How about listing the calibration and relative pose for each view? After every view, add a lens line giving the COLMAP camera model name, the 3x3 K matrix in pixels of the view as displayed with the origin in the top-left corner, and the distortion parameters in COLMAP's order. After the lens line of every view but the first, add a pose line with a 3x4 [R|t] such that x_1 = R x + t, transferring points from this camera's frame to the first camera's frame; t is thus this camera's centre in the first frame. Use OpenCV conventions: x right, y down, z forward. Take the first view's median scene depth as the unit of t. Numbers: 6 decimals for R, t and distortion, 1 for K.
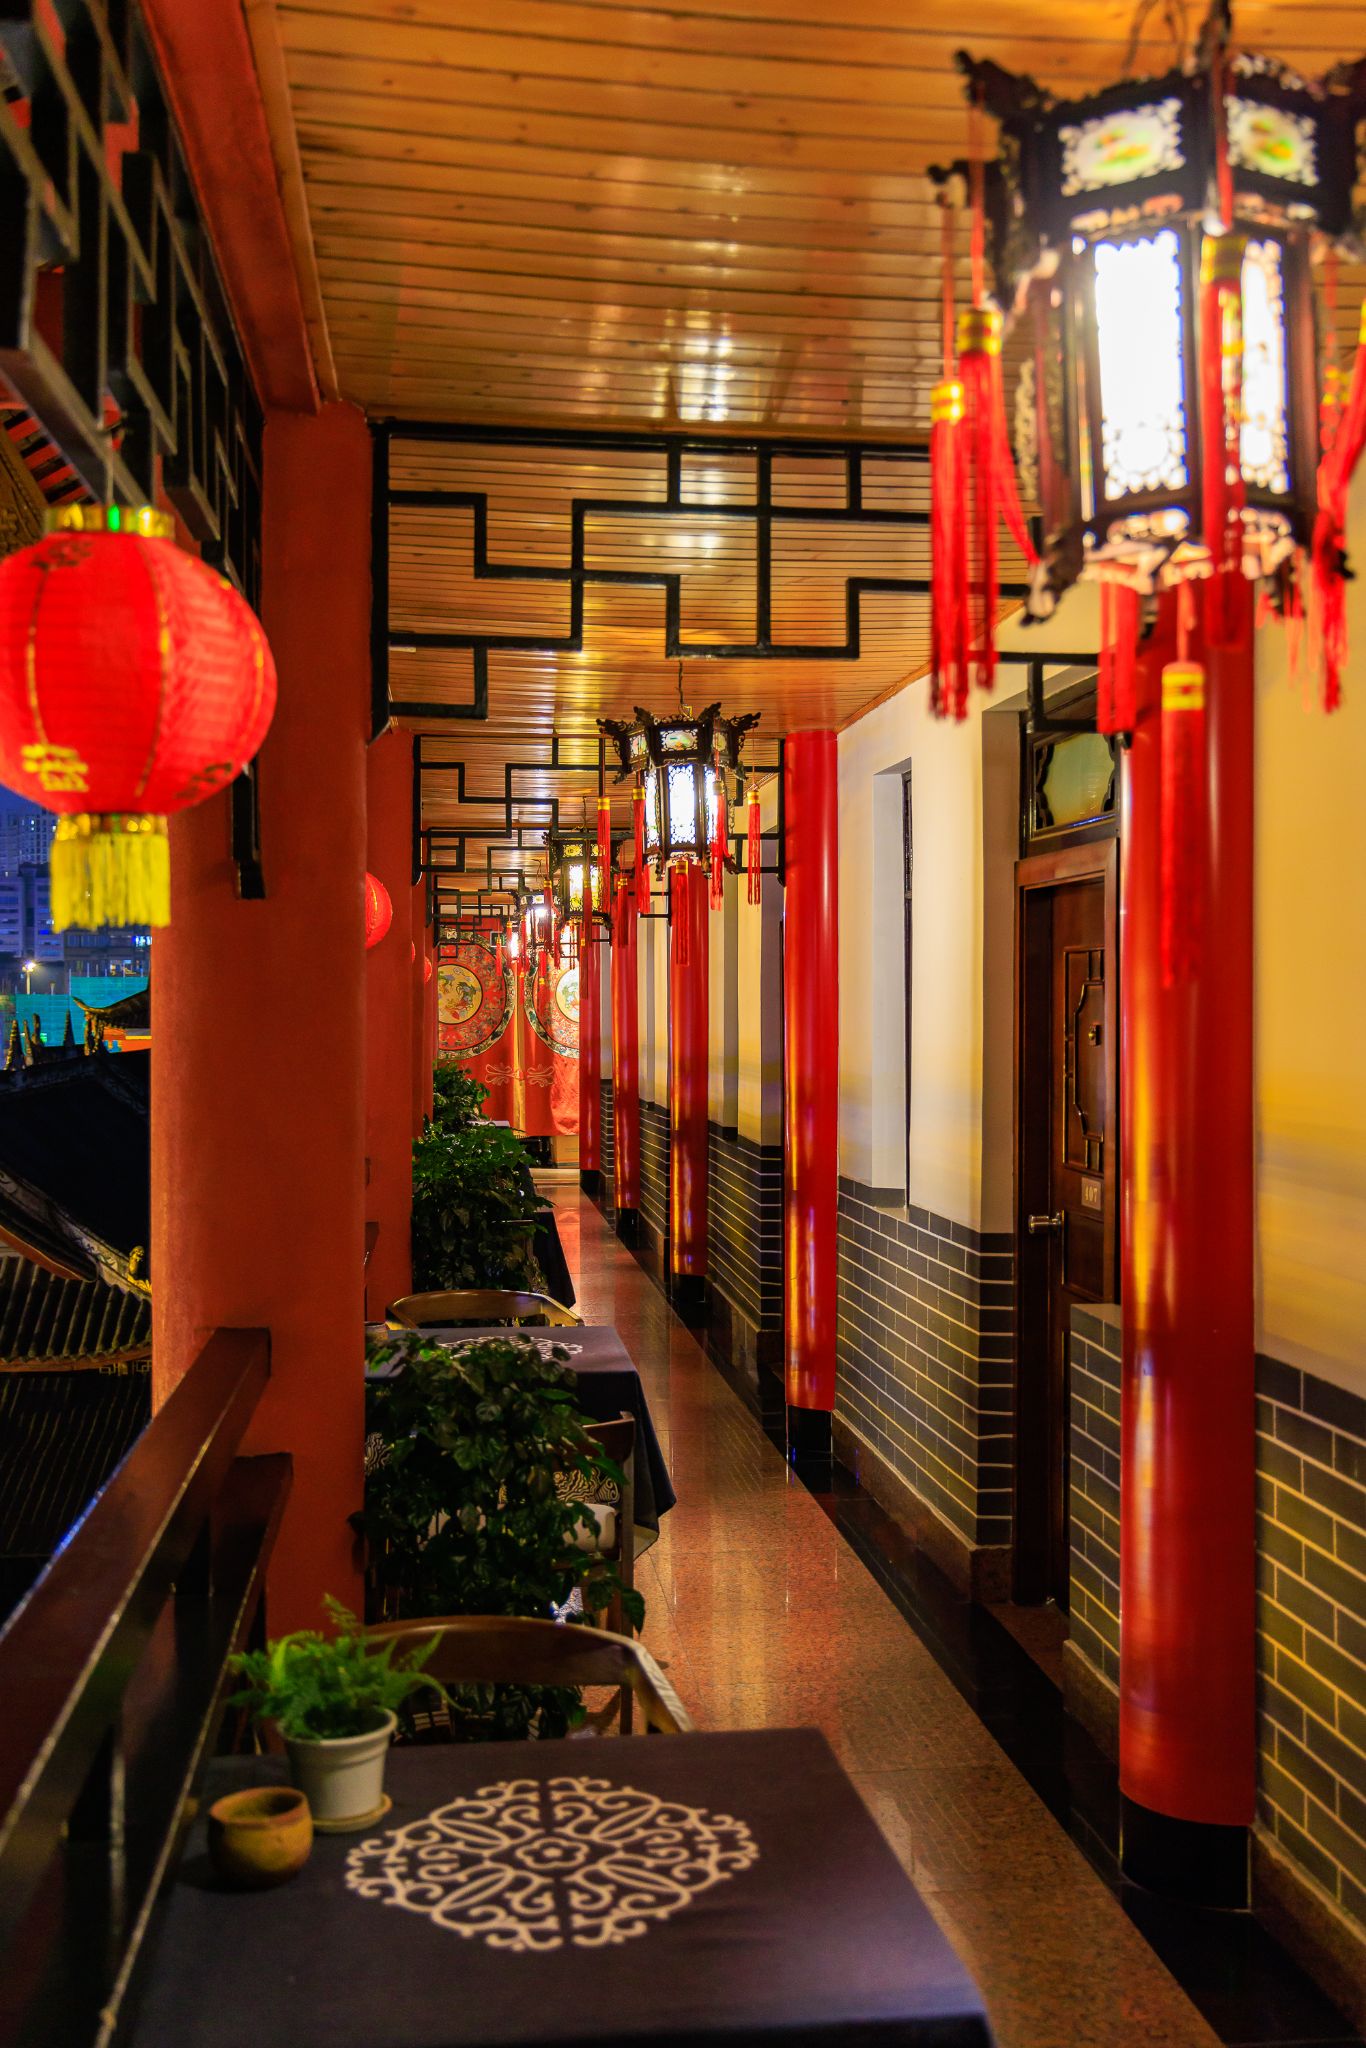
lens RADIAL K [[2049.7, 0, 679.3], [0, 2049.7, 1029.2], [0, 0, 1]] dist [0.063576, 0.000000]
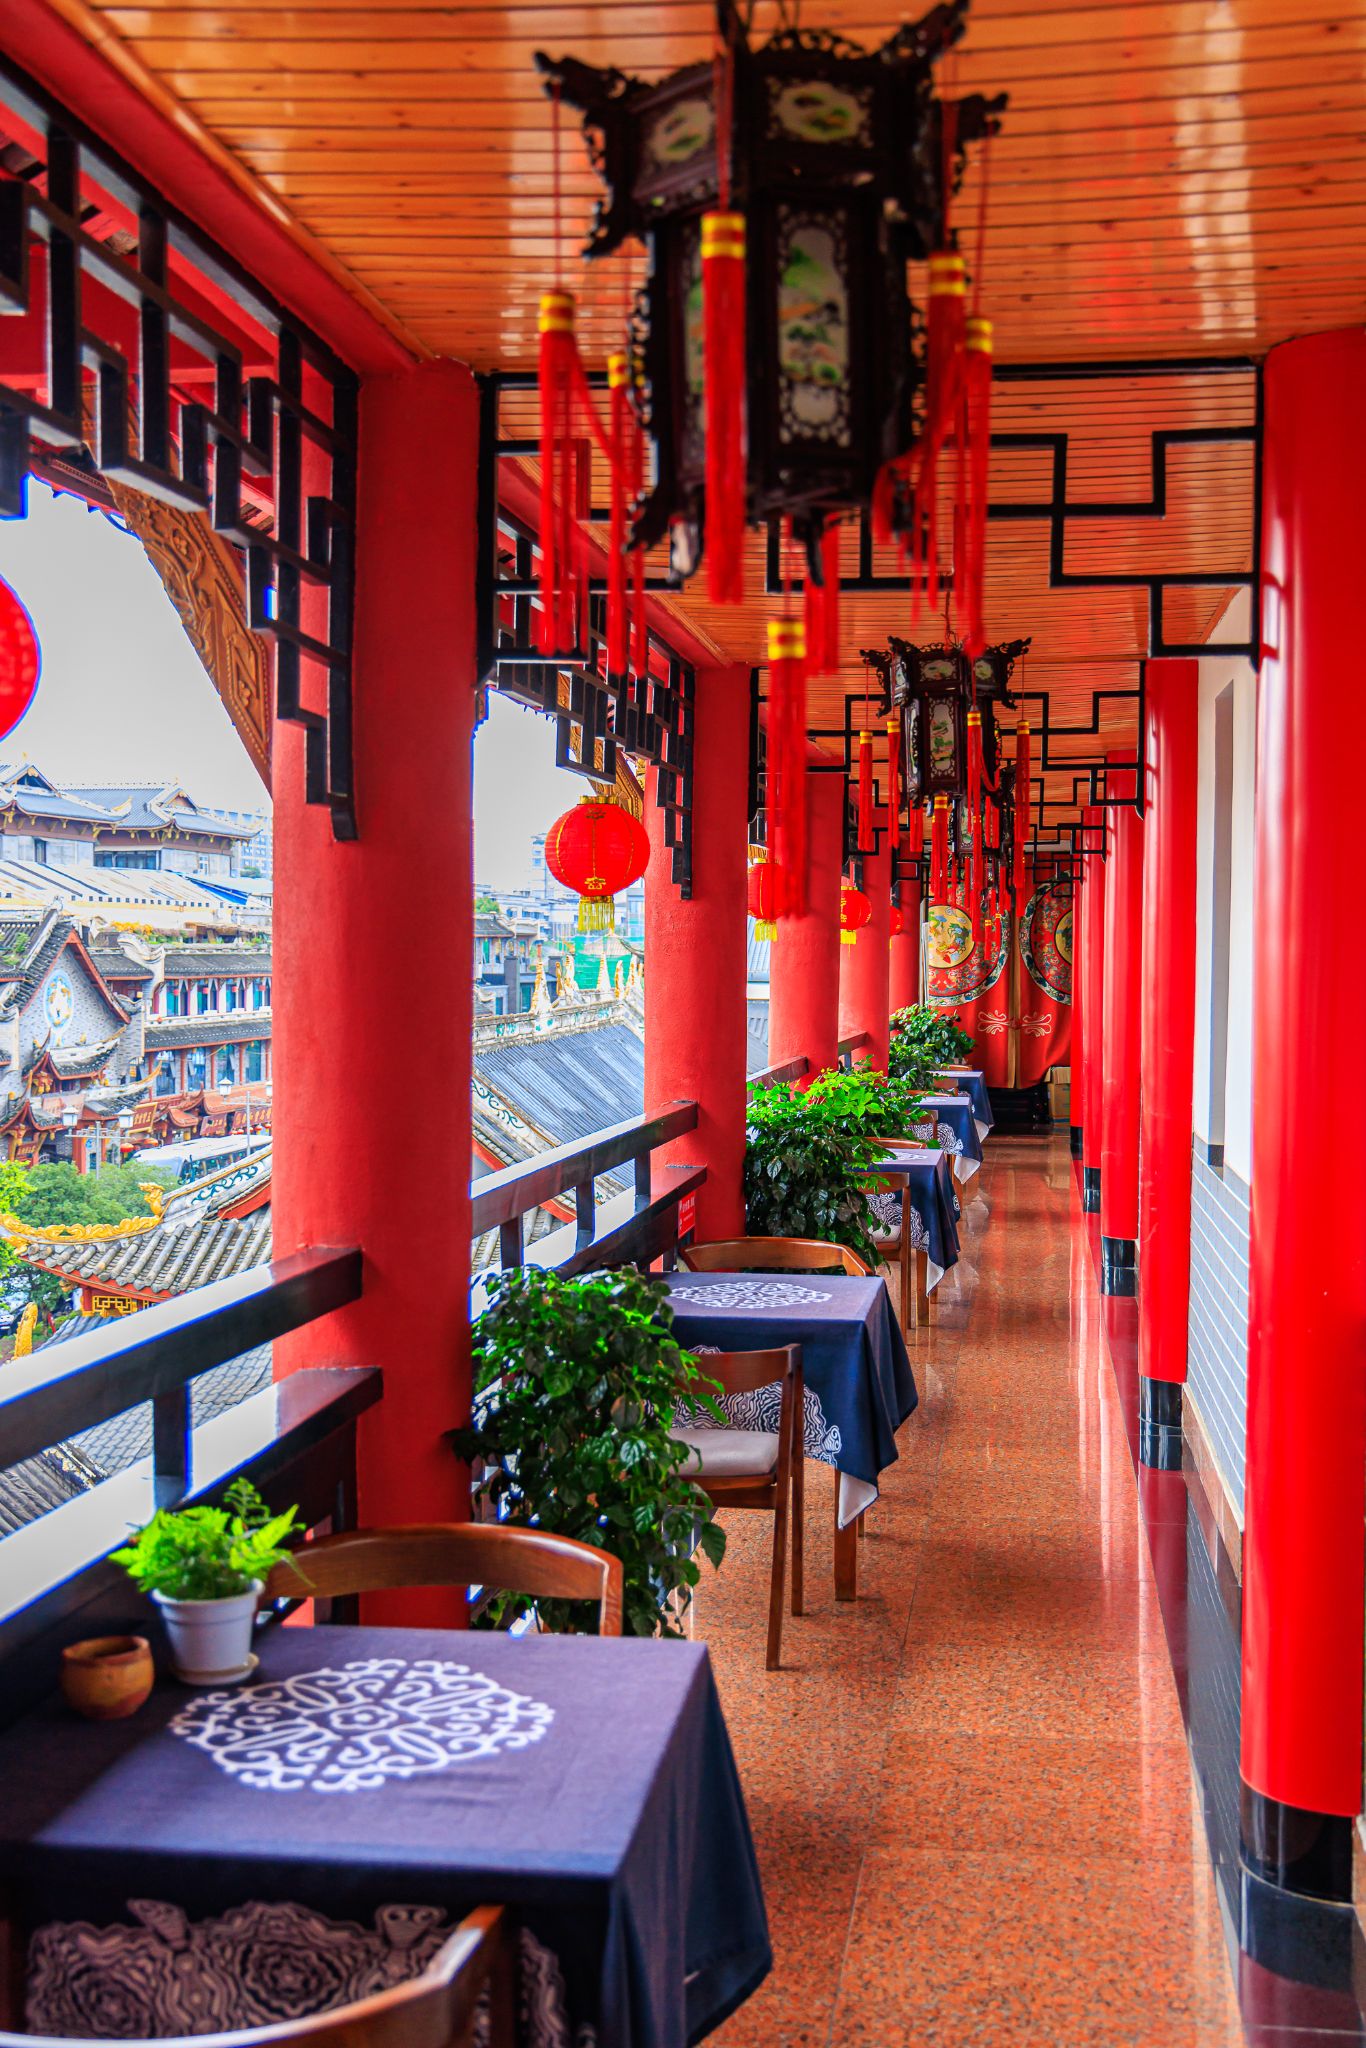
lens RADIAL K [[2205.2, 0, 683.8], [0, 2205.2, 1017.7], [0, 0, 1]] dist [0.042198, 0.000000]
pose [[0.966958, 0.013755, -0.254566, 0.393472], [-0.008816, 0.999750, 0.020531, 0.003984], [0.254785, -0.017609, 0.966837, -0.078122]]
